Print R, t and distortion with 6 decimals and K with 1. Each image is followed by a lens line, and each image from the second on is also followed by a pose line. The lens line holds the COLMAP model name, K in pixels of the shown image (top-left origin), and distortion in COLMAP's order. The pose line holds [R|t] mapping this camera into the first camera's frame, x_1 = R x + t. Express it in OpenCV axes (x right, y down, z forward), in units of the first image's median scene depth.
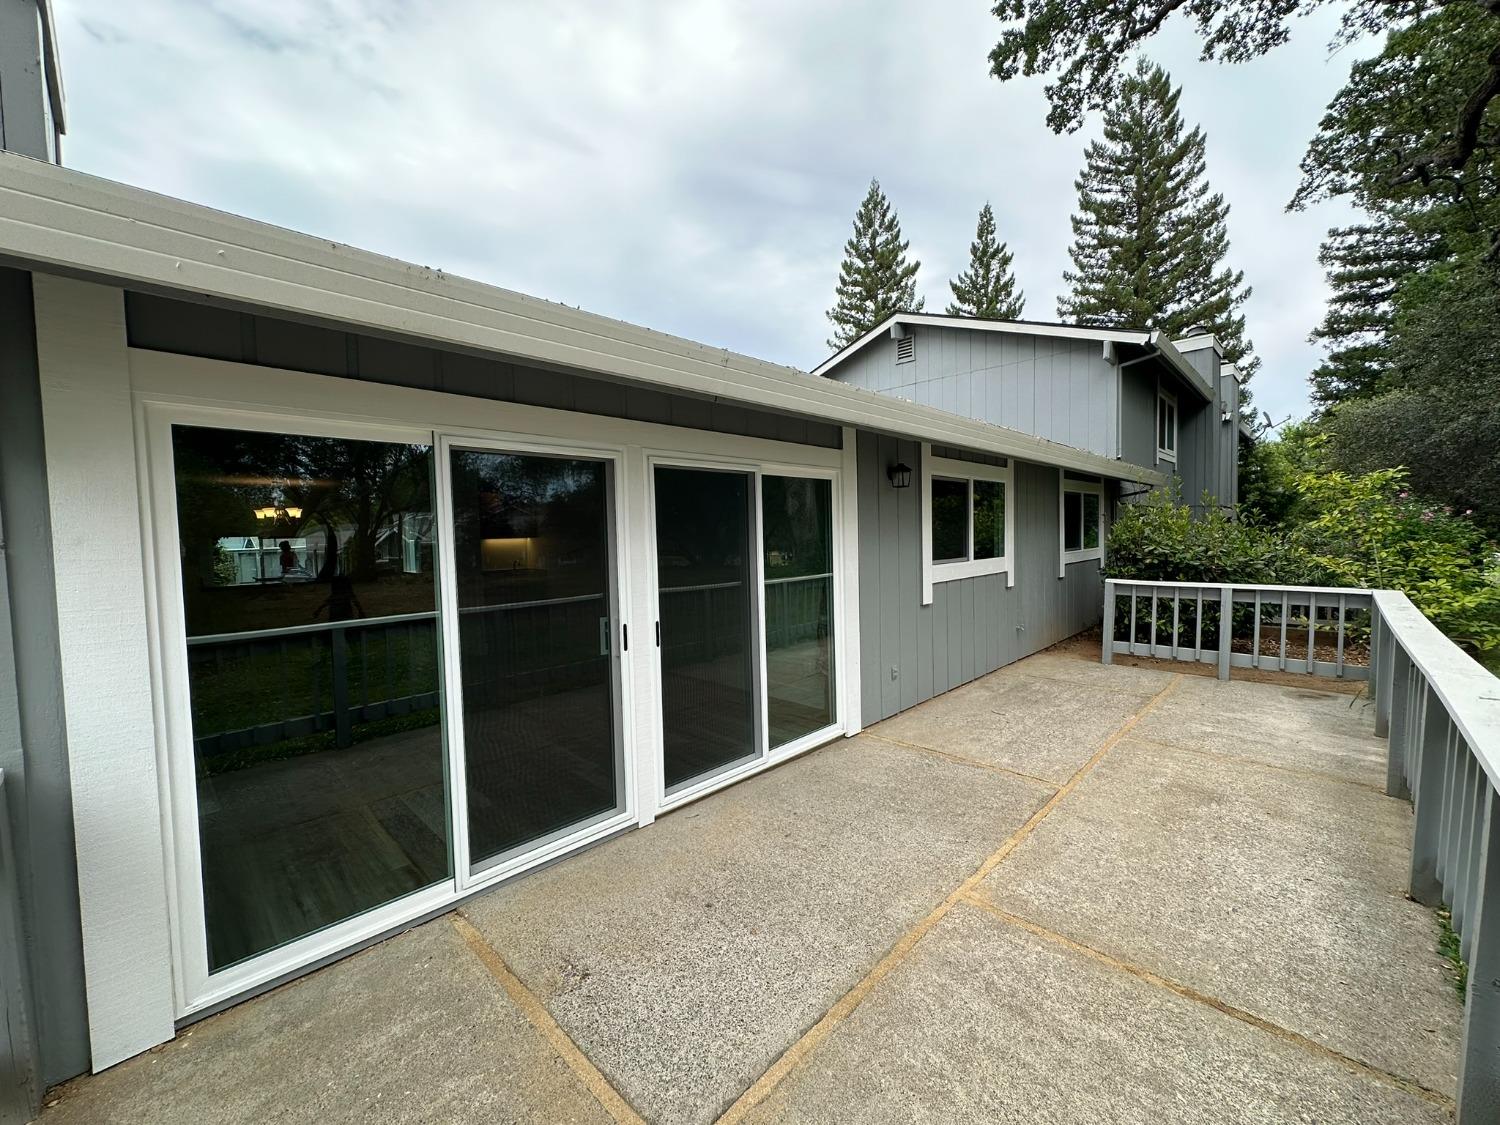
lens RADIAL K [[595.5, 0, 728.6], [0, 595.5, 562.1], [0, 0, 1]] dist [-0.018219, 0.000048]
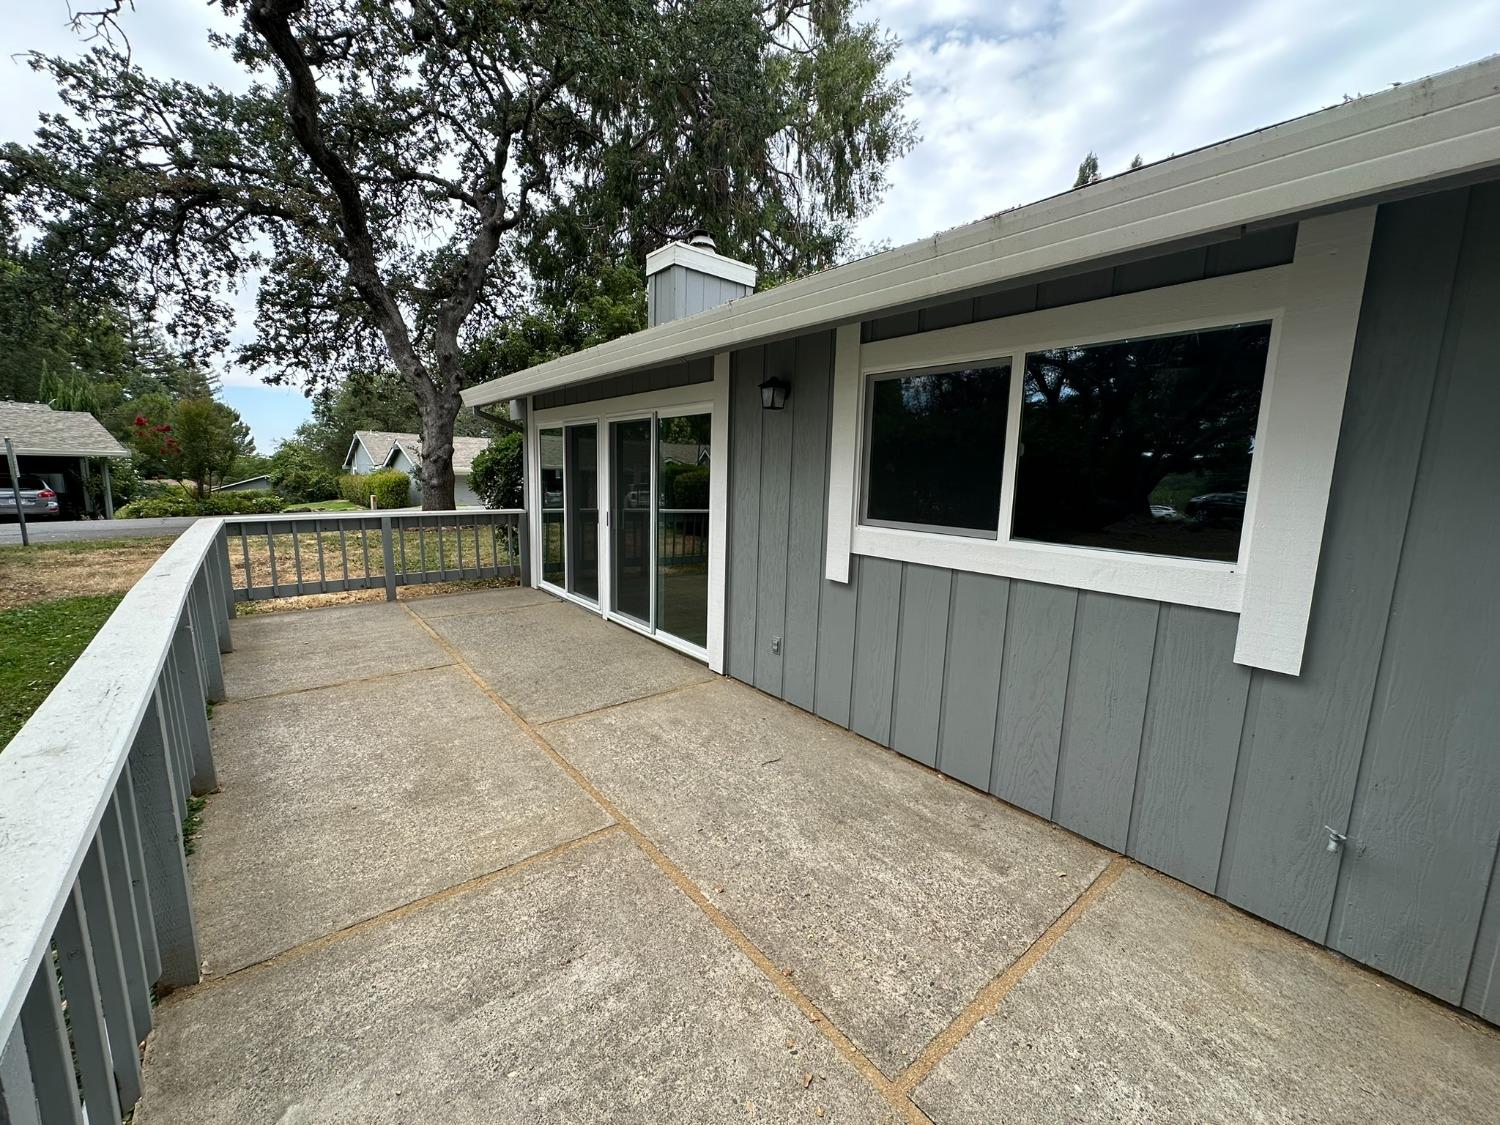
lens RADIAL K [[598.3, 0, 749.2], [0, 598.3, 562.3], [0, 0, 1]] dist [-0.001485, 0.000132]
pose [[-0.087628, 0.174046, -0.980831, 1.352191], [-0.065839, 0.981454, 0.180039, -0.083694], [0.993975, 0.080353, -0.074544, 1.307408]]
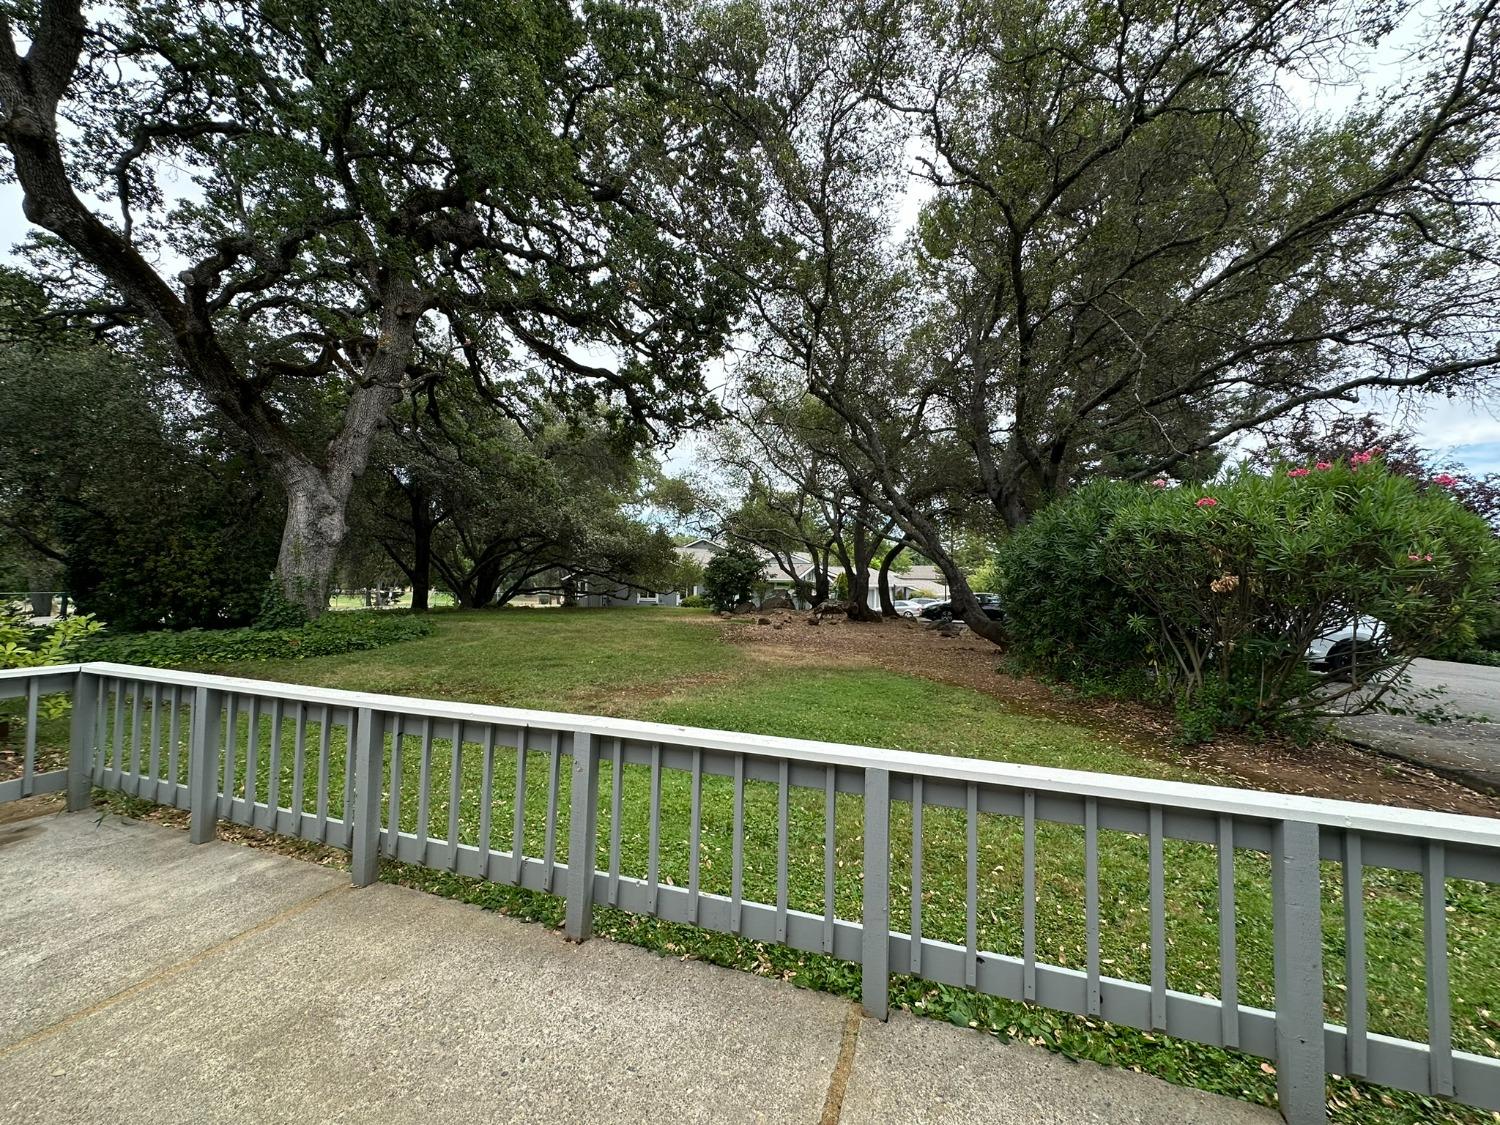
lens RADIAL K [[600.0, 0, 750.7], [0, 600.0, 555.1], [0, 0, 1]] dist [0.000774, 0.000515]
pose [[-0.447308, 0.043061, 0.893343, 0.001129], [0.030181, 0.998998, -0.033042, -0.059643], [-0.893871, 0.012182, -0.448160, 0.754440]]
